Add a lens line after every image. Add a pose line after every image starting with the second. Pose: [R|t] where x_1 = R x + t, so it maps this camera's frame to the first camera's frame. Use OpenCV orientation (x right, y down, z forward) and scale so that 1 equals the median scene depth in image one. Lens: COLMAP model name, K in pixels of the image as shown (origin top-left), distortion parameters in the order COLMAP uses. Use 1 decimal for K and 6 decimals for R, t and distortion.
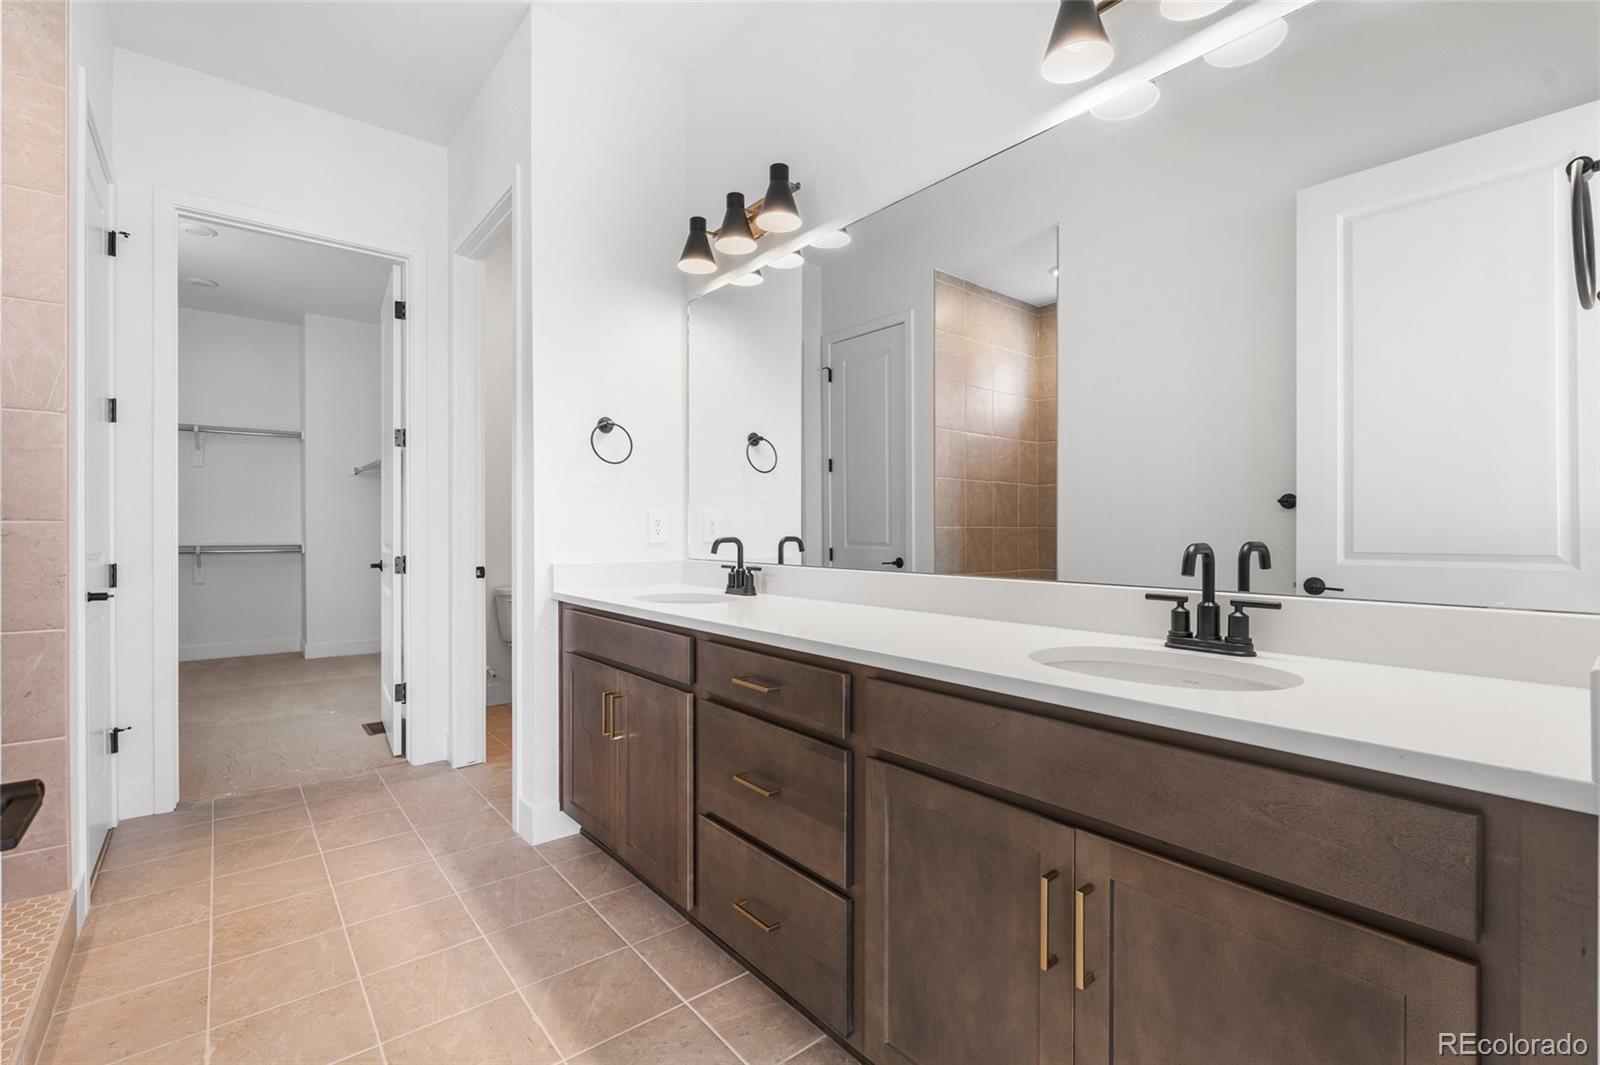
lens RADIAL K [[716.4, 0, 794.8], [0, 716.4, 533.2], [0, 0, 1]] dist [-0.000538, -0.000032]
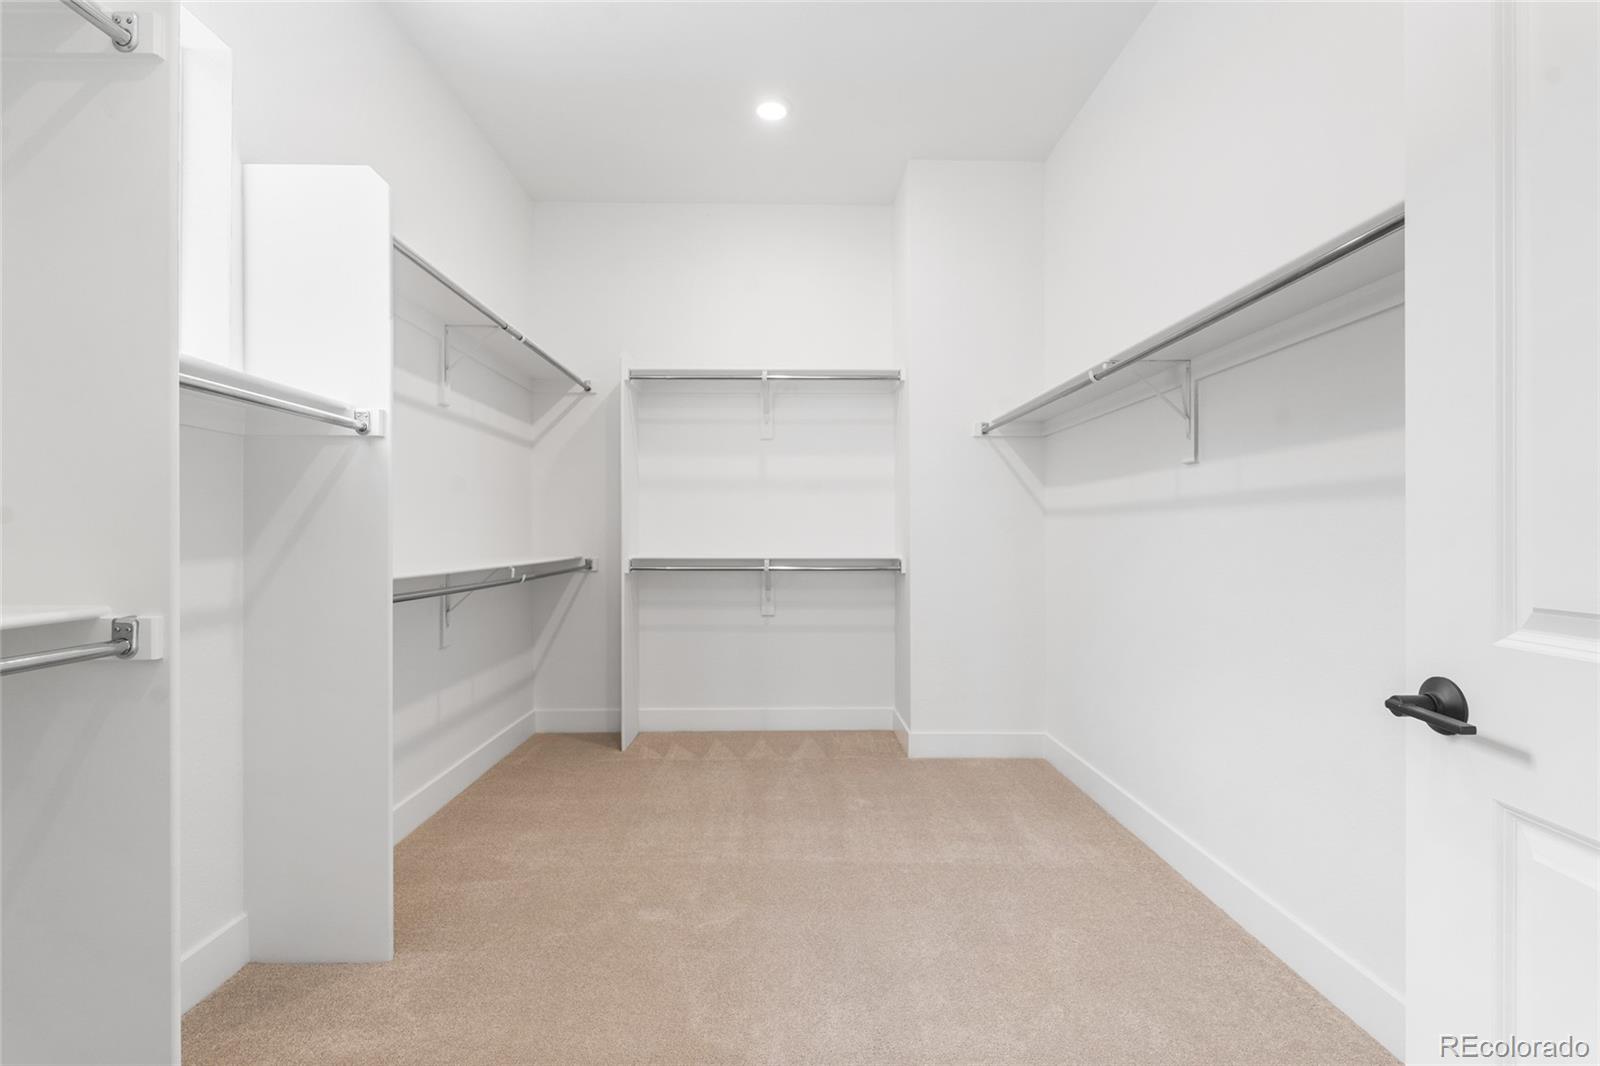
lens RADIAL K [[716.4, 0, 799.7], [0, 716.4, 543.6], [0, 0, 1]] dist [-0.000538, -0.000032]
pose [[0.792580, -0.003055, -0.609760, -0.391081], [-0.006010, 0.999900, -0.012822, 0.011077], [0.609738, 0.013827, 0.792483, 0.476085]]
